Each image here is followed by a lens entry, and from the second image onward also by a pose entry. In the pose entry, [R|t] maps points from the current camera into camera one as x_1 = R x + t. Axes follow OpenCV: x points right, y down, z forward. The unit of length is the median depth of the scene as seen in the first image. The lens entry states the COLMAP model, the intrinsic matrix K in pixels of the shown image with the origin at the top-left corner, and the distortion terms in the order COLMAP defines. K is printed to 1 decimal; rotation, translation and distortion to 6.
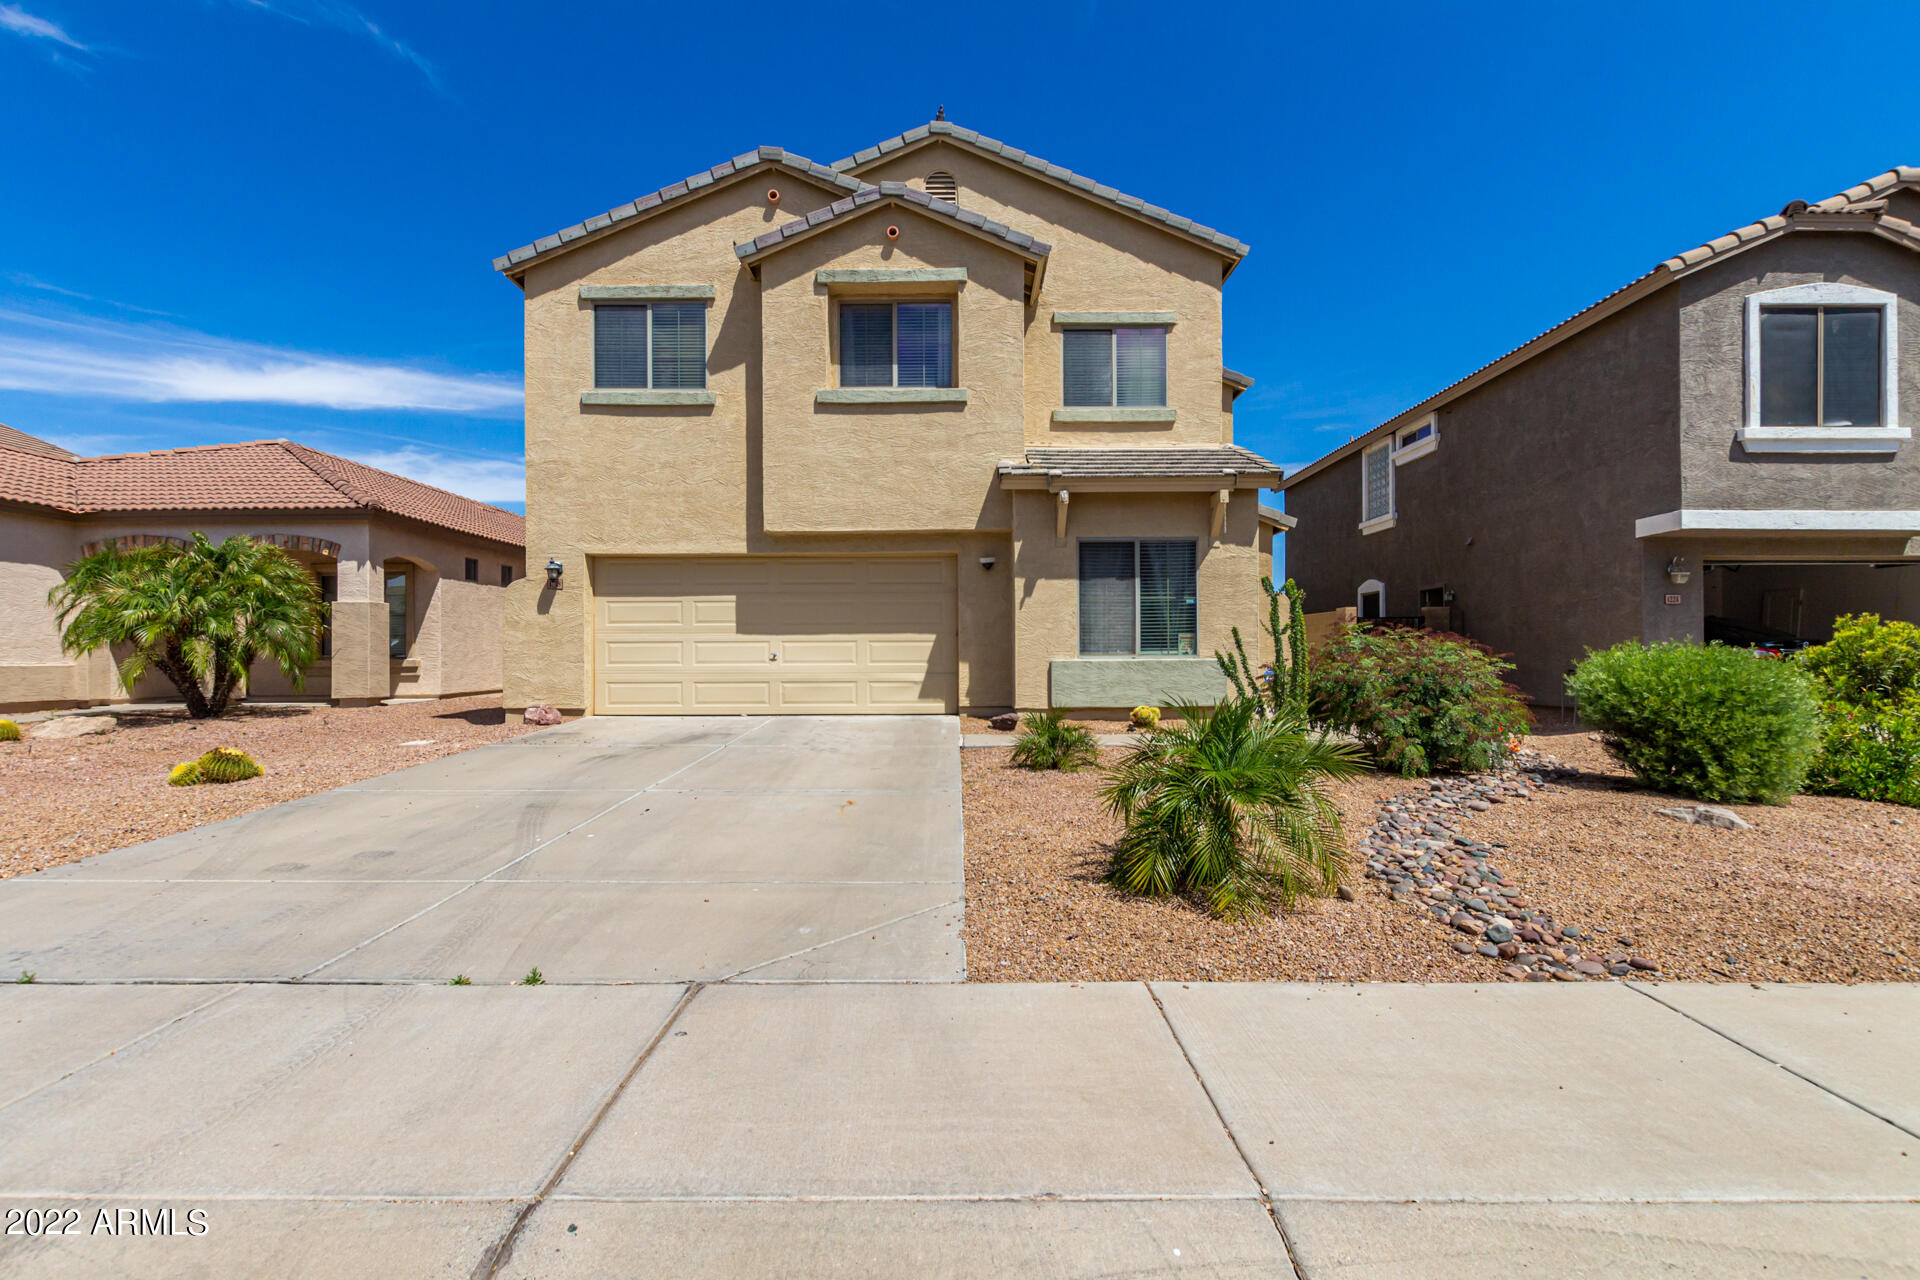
lens RADIAL K [[878.0, 0, 958.4], [0, 878.0, 646.4], [0, 0, 1]] dist [0.003621, 0.000457]
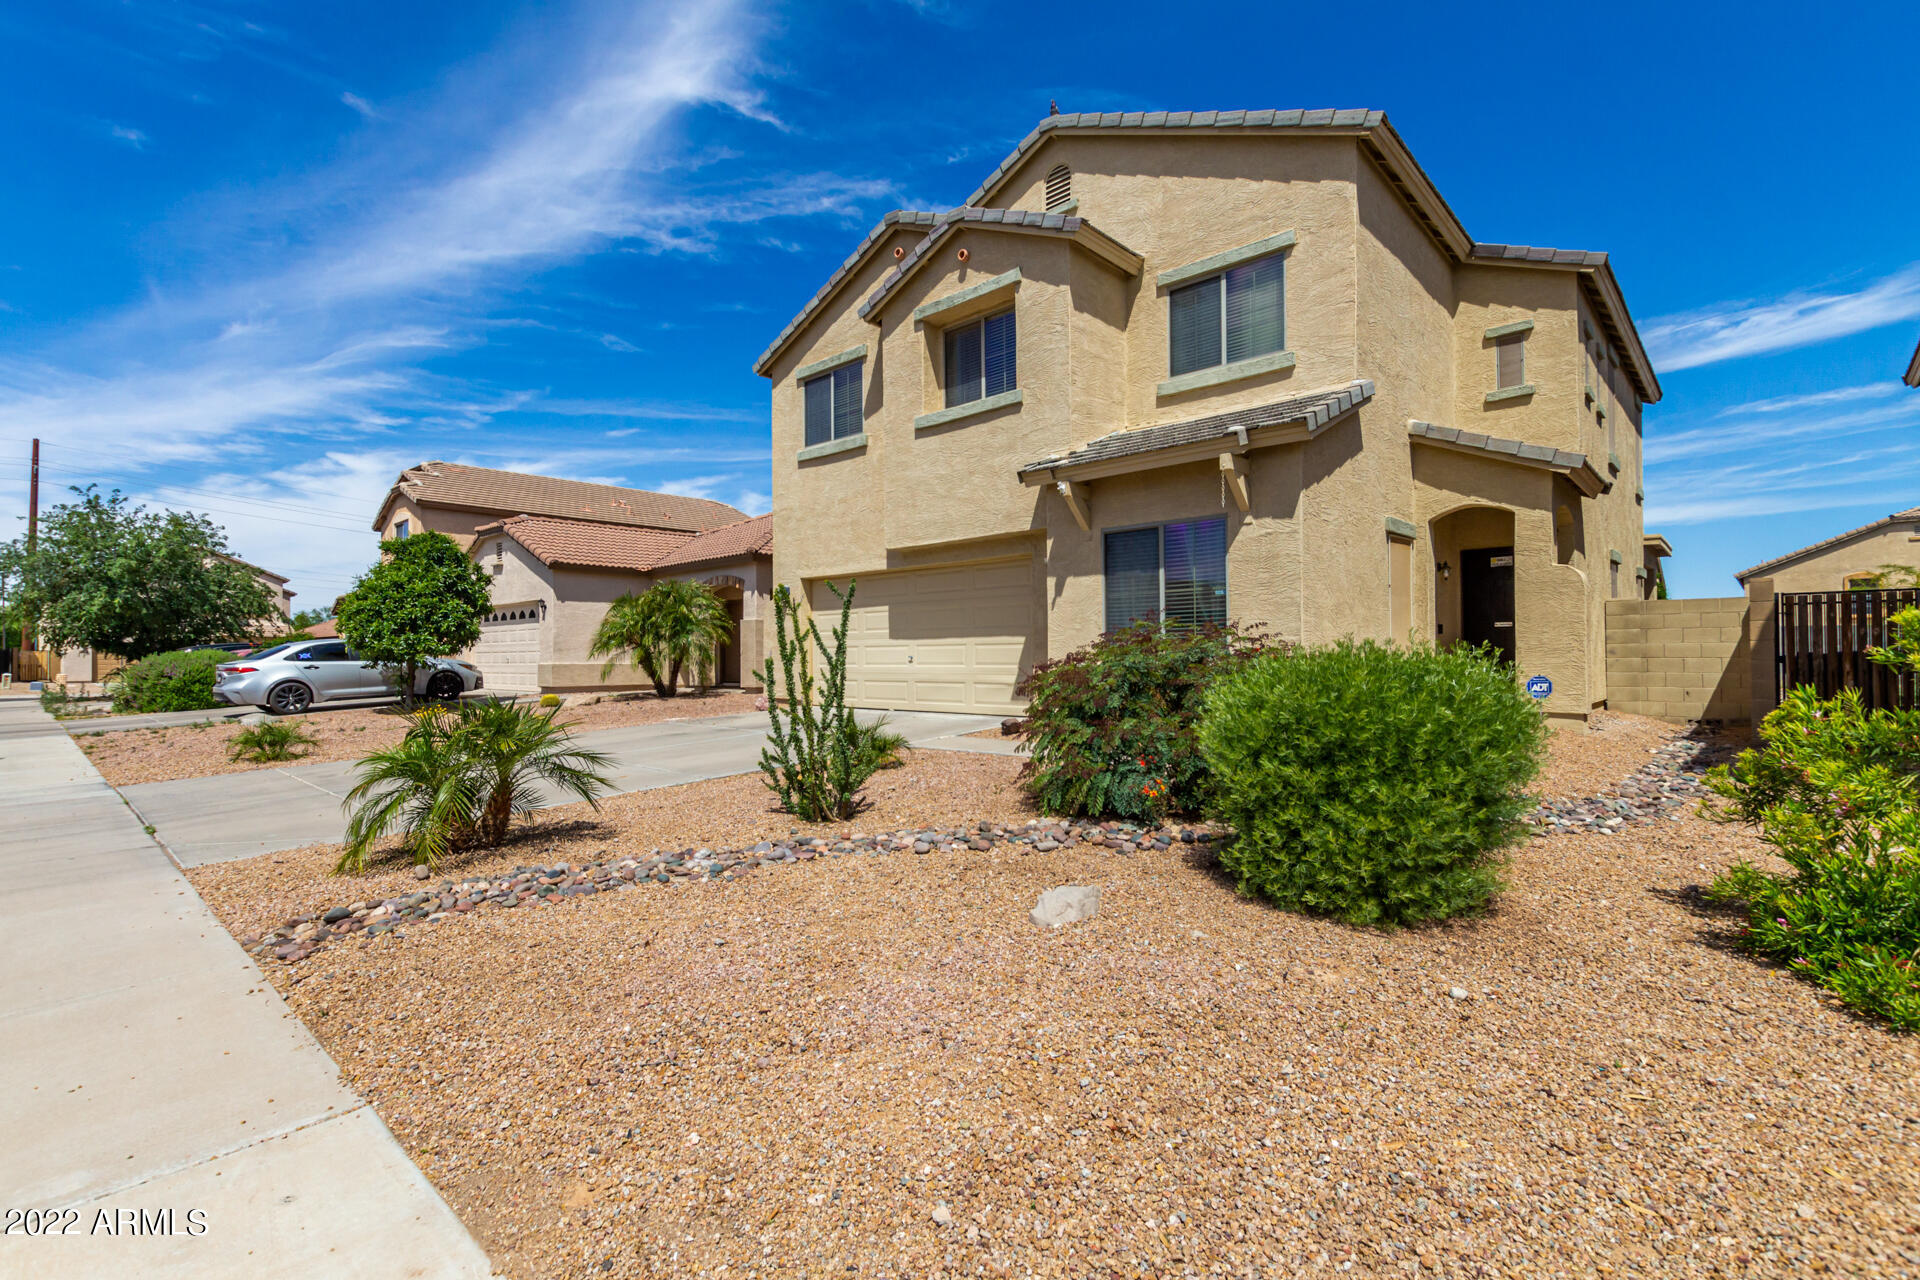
lens RADIAL K [[878.0, 0, 961.6], [0, 878.0, 644.4], [0, 0, 1]] dist [0.003621, 0.000457]
pose [[0.734236, -0.009914, -0.678822, 0.612527], [0.009327, 0.999946, -0.004515, -0.001032], [0.678830, -0.003016, 0.734289, 0.219840]]
